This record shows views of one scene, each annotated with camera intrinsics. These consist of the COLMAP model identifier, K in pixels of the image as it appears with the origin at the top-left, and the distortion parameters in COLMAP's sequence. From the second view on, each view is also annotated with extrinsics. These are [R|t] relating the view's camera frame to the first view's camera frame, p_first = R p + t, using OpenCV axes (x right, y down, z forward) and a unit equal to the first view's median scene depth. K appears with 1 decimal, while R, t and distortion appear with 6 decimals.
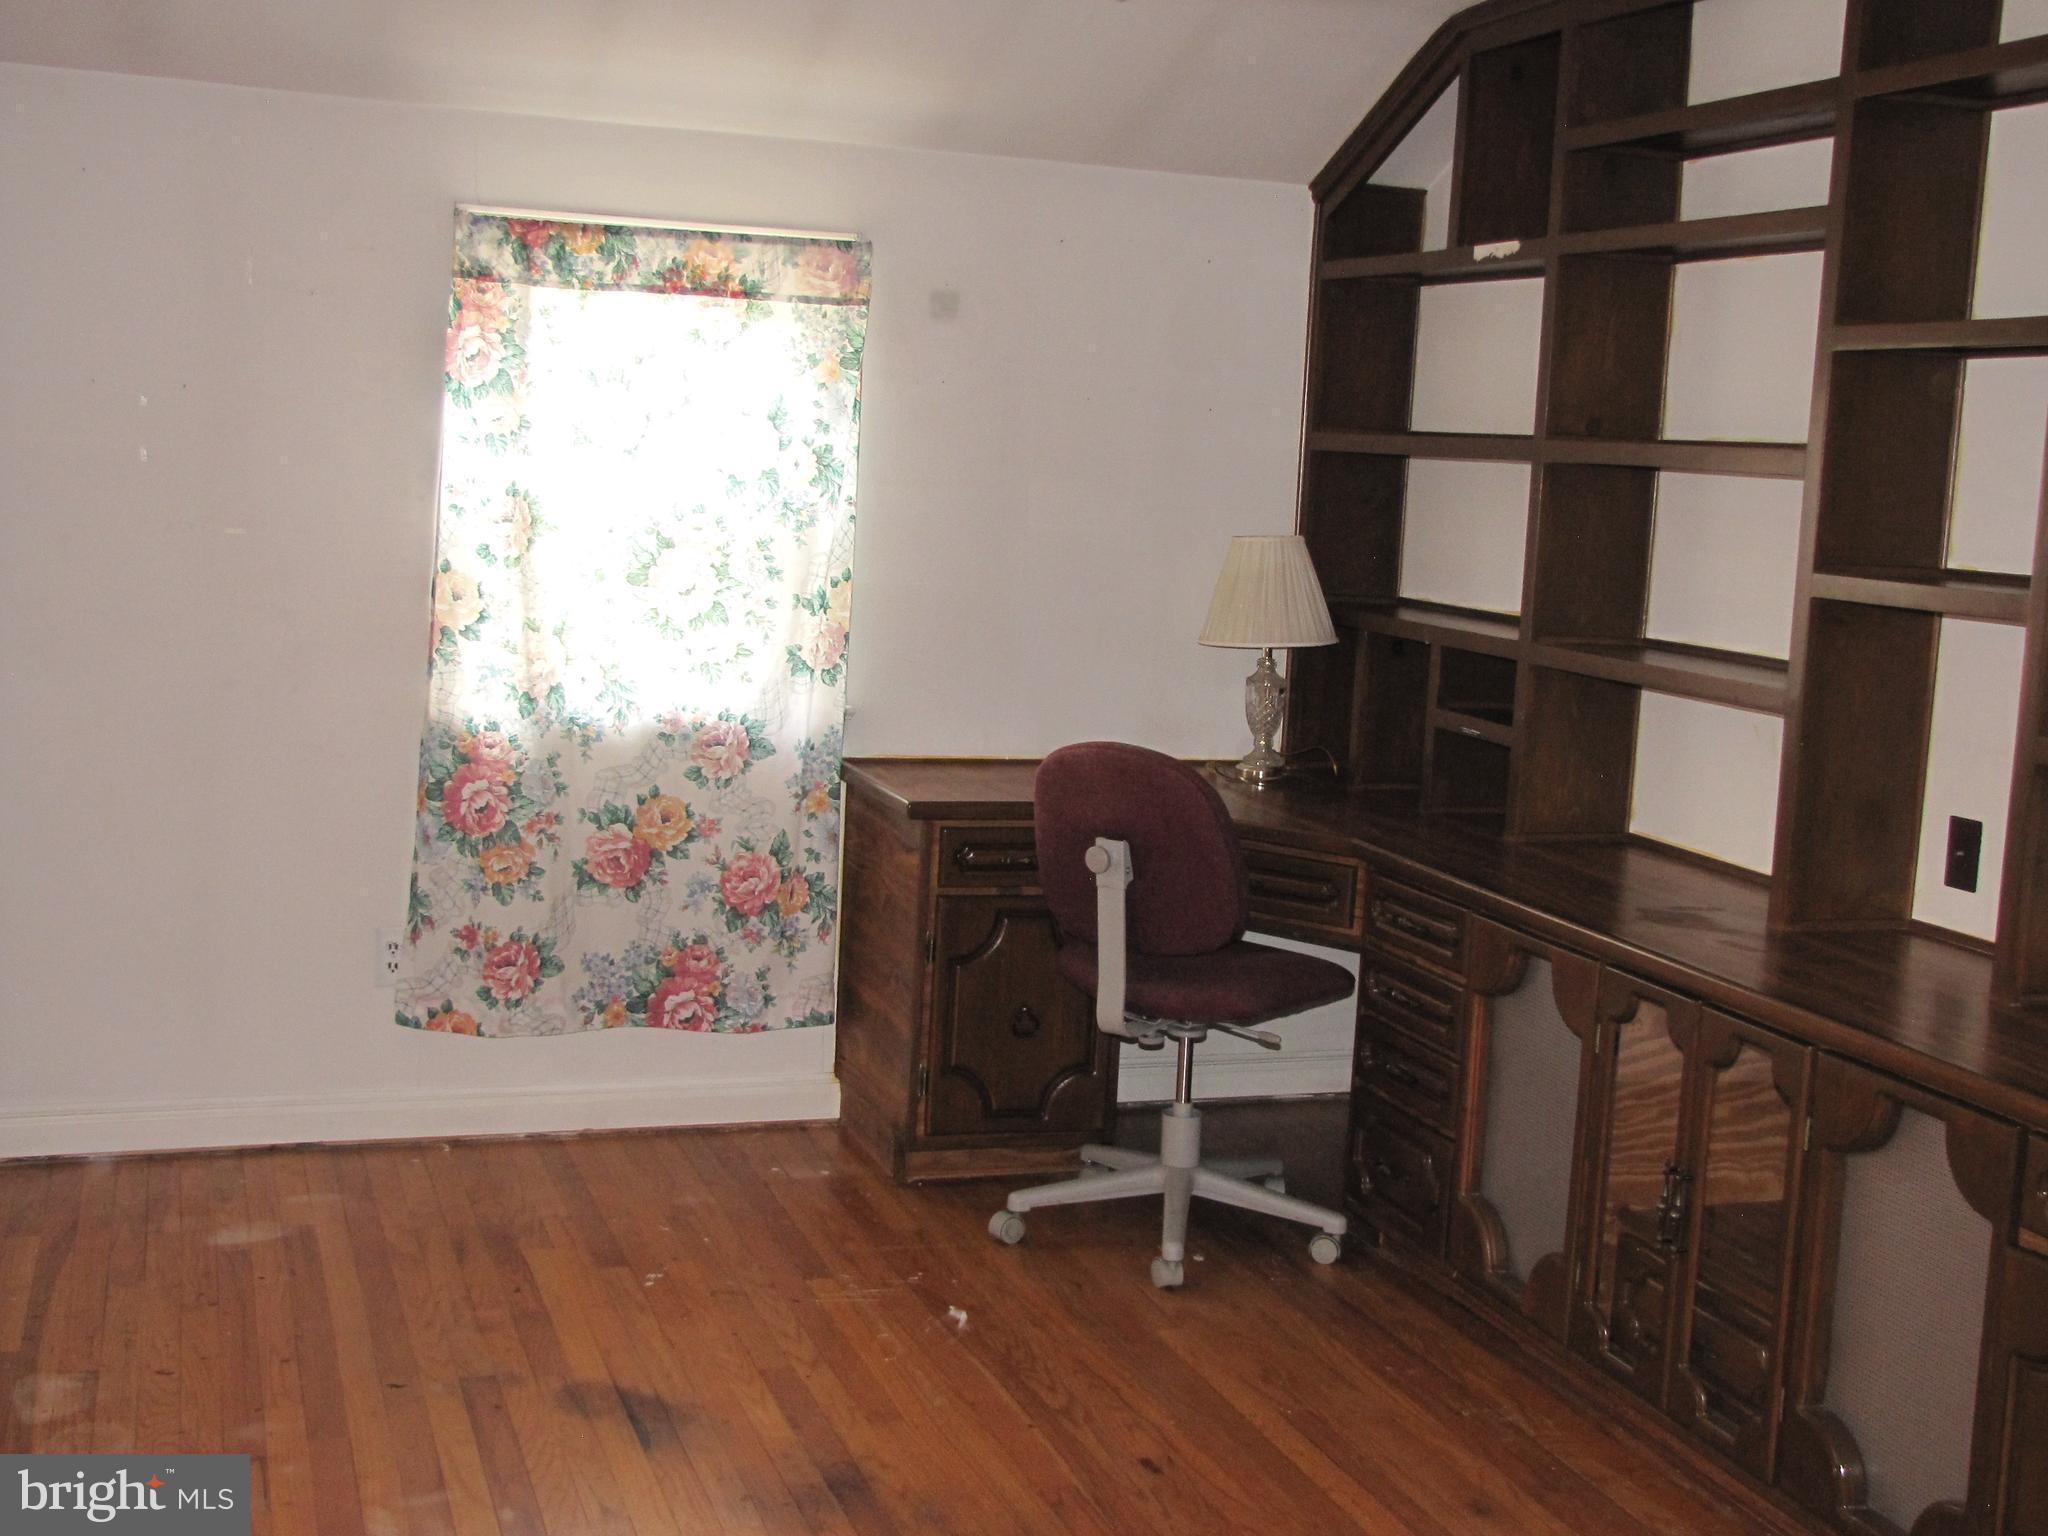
lens RADIAL K [[2407.3, 0, 1021.8], [0, 2407.3, 751.8], [0, 0, 1]] dist [-0.026040, 0.000000]
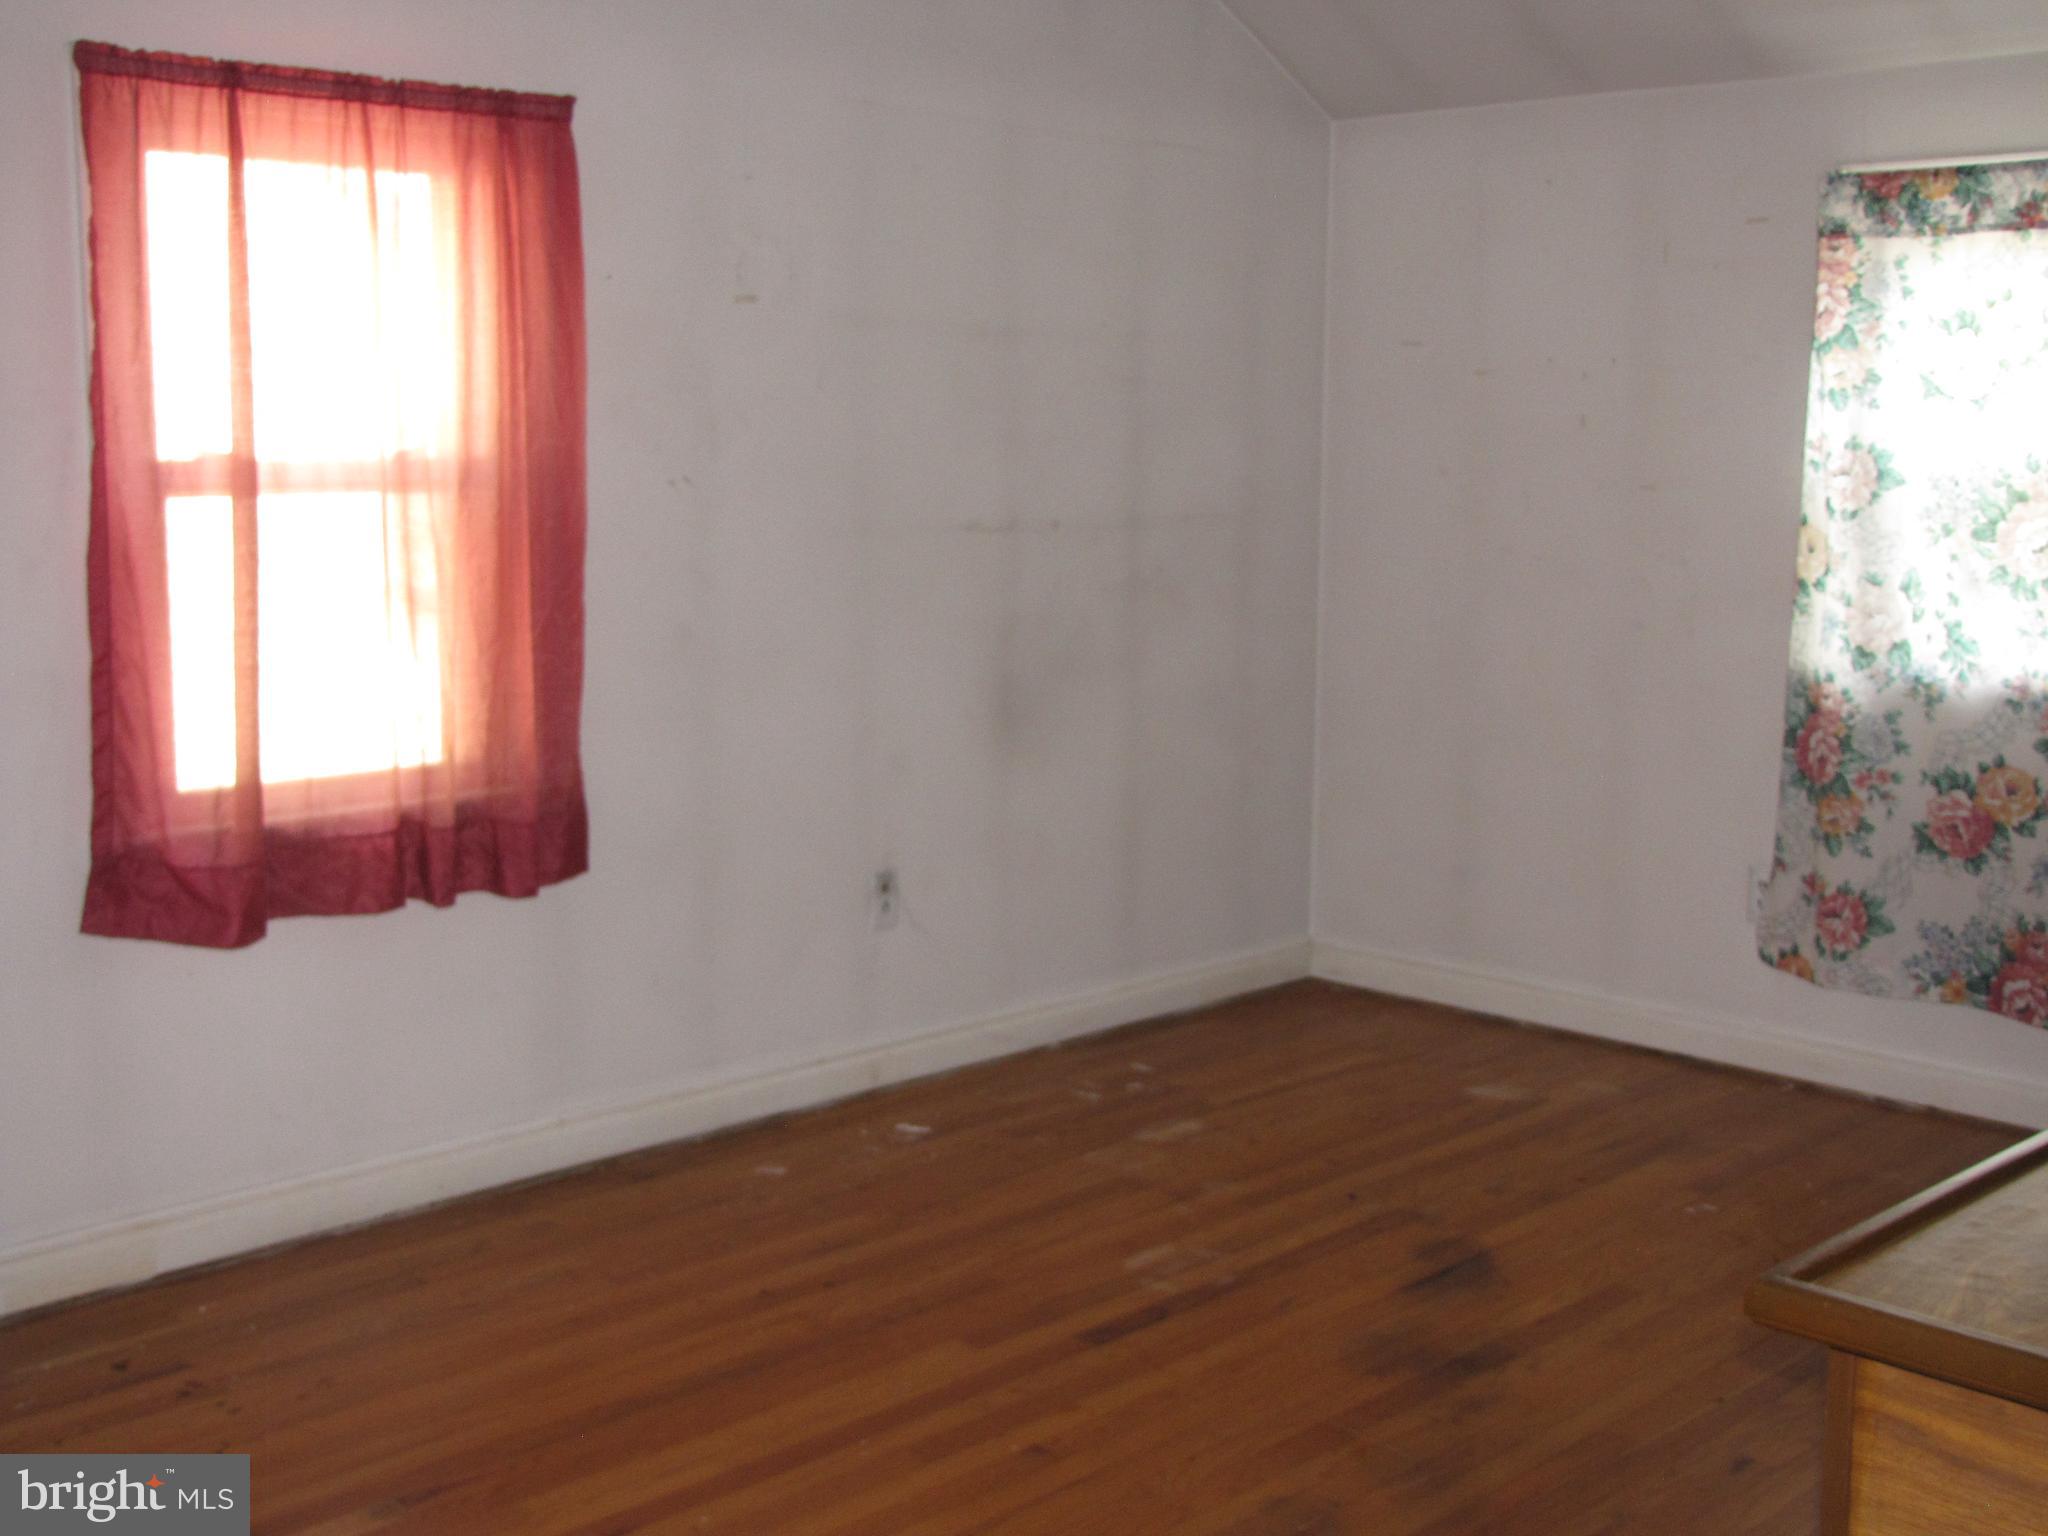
lens RADIAL K [[2407.3, 0, 1018.6], [0, 2407.3, 782.1], [0, 0, 1]] dist [-0.026040, 0.000000]
pose [[0.425062, 0.087751, -0.900901, 0.544477], [-0.097157, 0.993963, 0.050975, 0.014553], [0.899935, 0.065861, 0.431022, 0.254176]]
